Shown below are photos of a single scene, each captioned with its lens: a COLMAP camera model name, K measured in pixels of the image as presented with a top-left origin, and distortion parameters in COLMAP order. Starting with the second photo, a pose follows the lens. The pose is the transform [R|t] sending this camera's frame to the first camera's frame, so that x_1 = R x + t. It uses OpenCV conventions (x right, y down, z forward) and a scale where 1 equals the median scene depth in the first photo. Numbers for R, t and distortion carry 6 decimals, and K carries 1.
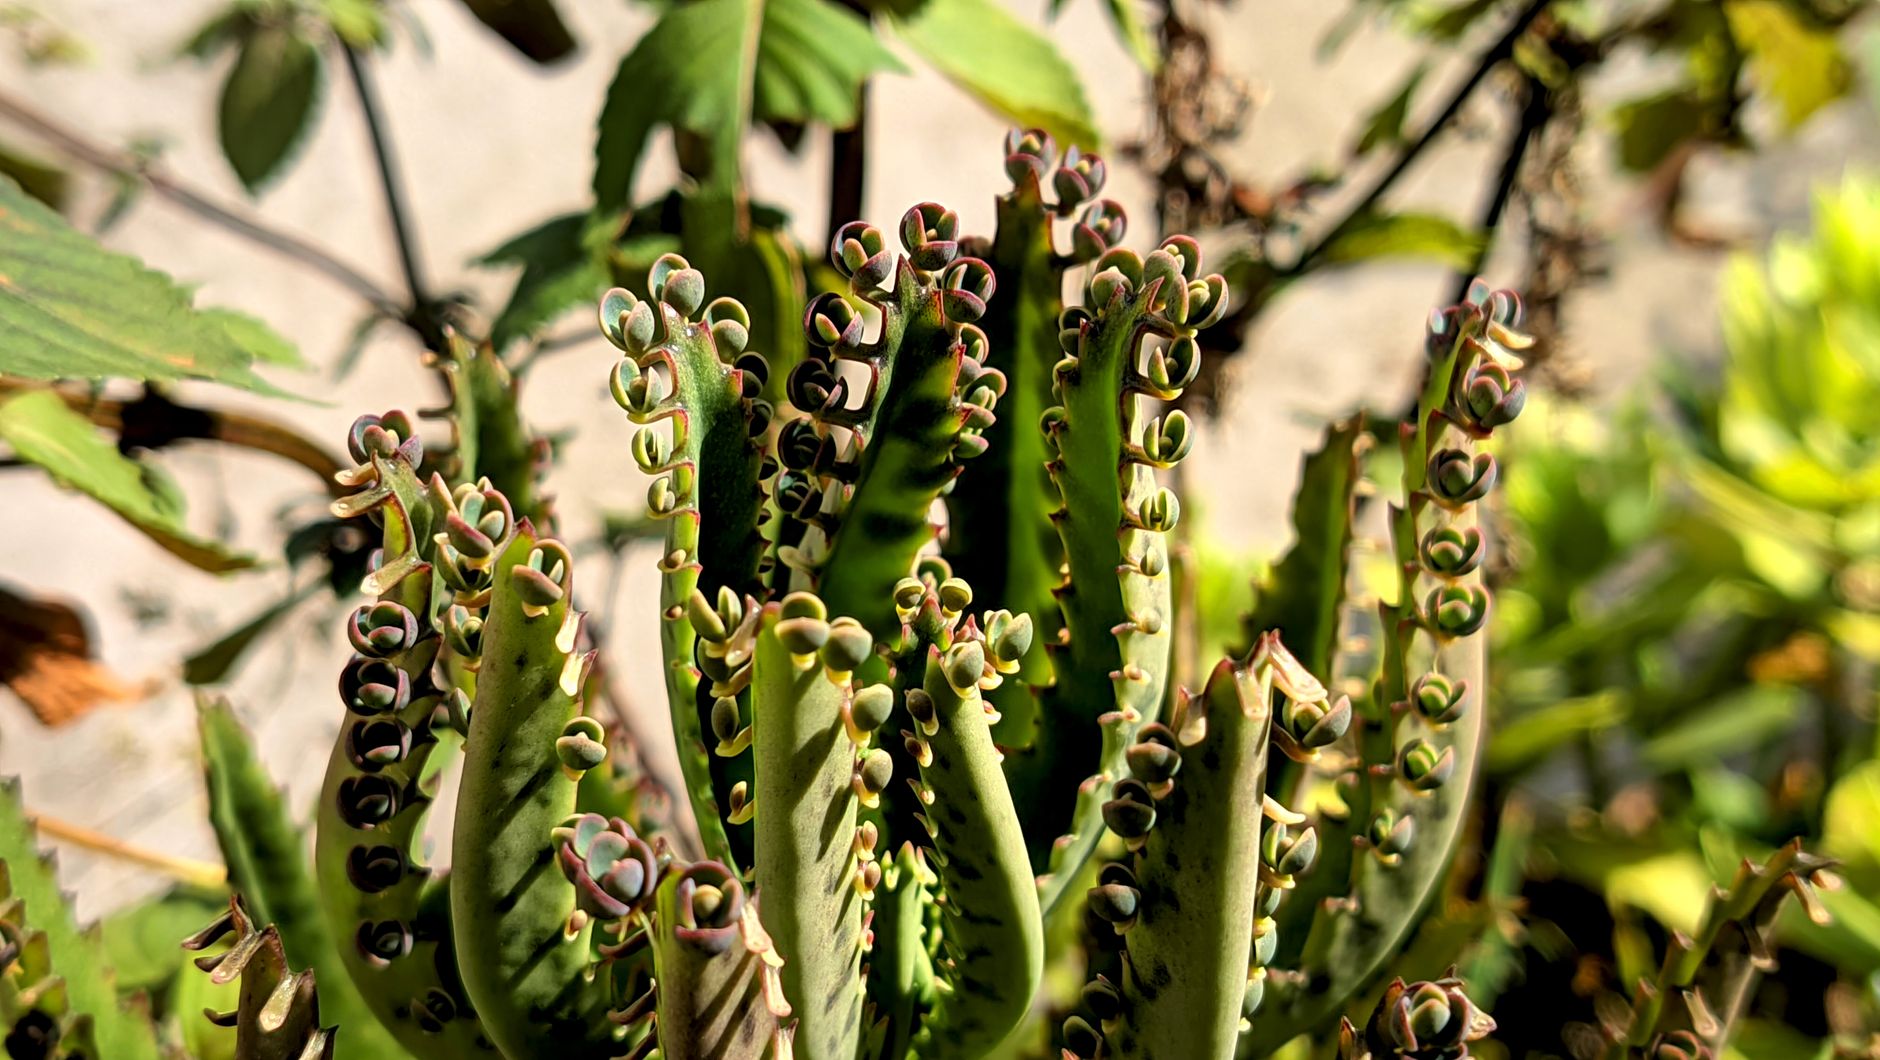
lens RADIAL K [[1677.7, 0, 940.0], [0, 1677.7, 530.0], [0, 0, 1]] dist [-0.006703, -0.013292]
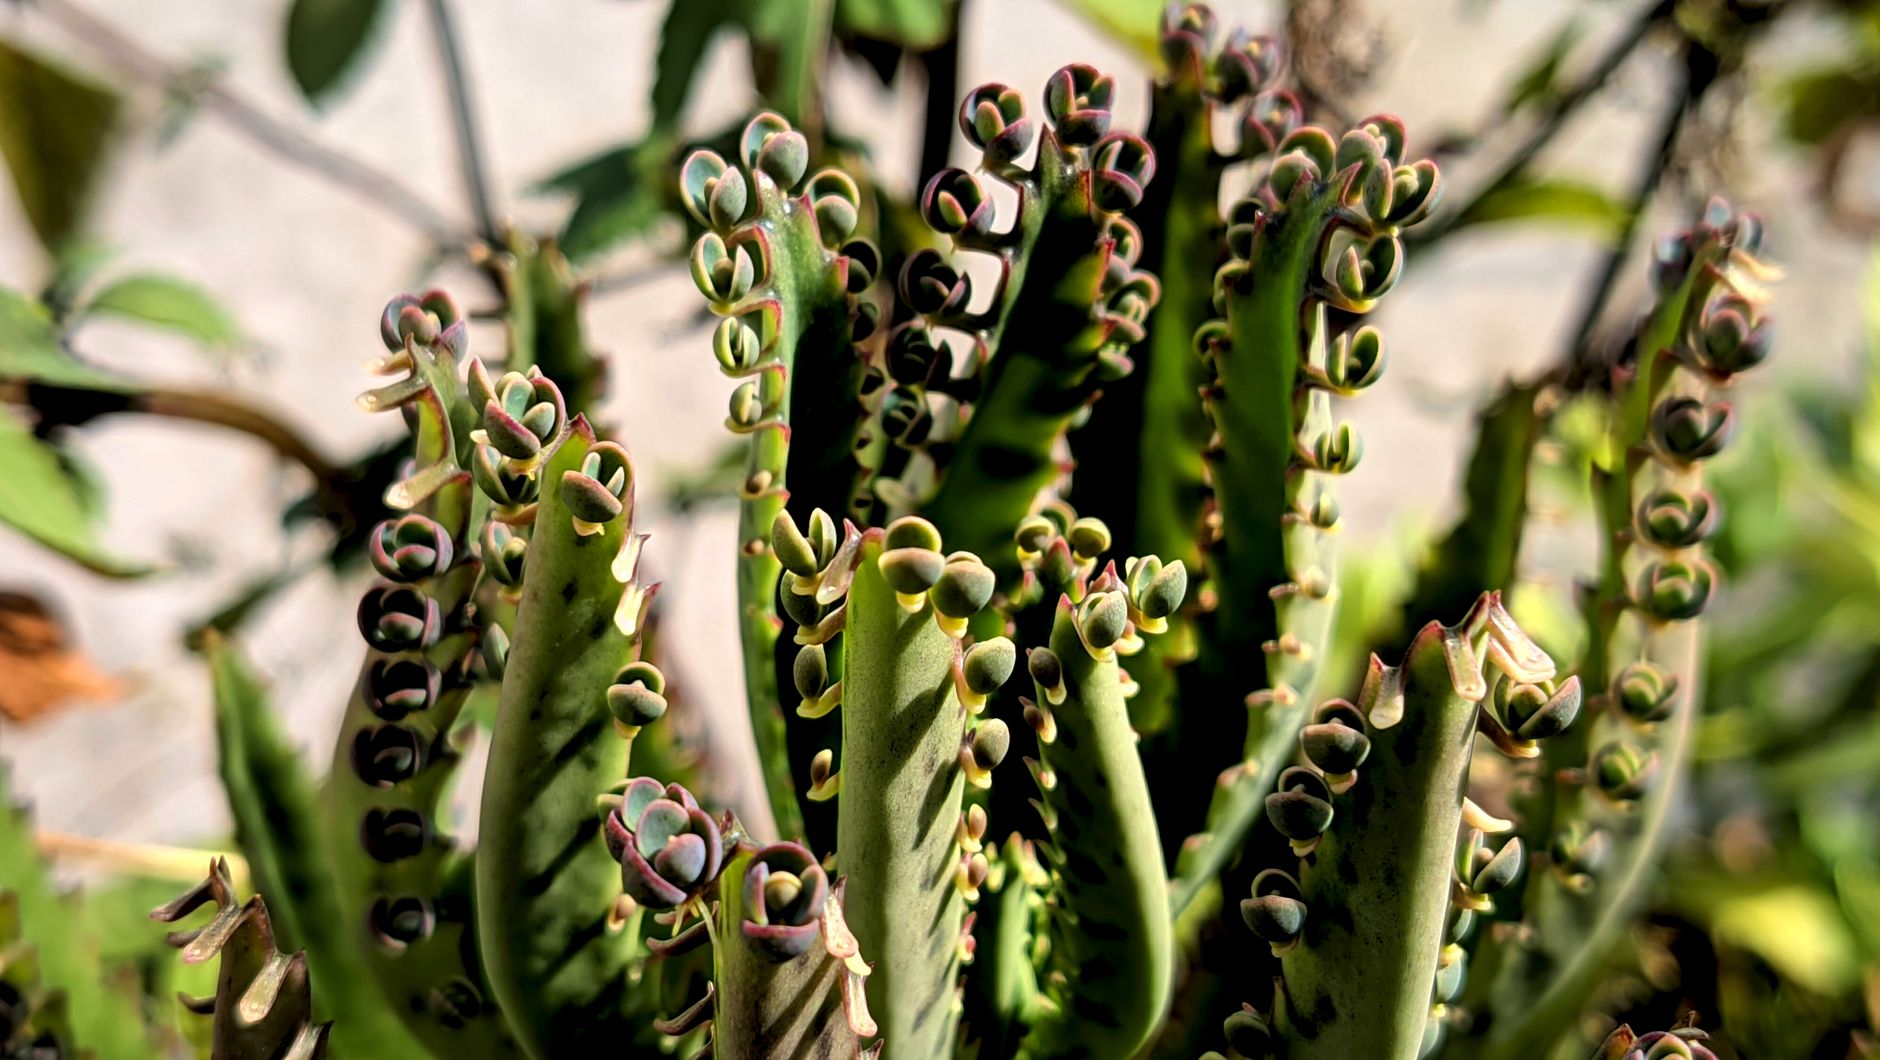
lens RADIAL K [[1616.7, 0, 940.0], [0, 1616.7, 530.0], [0, 0, 1]] dist [0.008371, 0.000151]
pose [[0.998555, 0.041283, -0.034406, -0.038789], [-0.041549, 0.999112, -0.007049, 0.044123], [0.034085, 0.008469, 0.999383, 0.197481]]
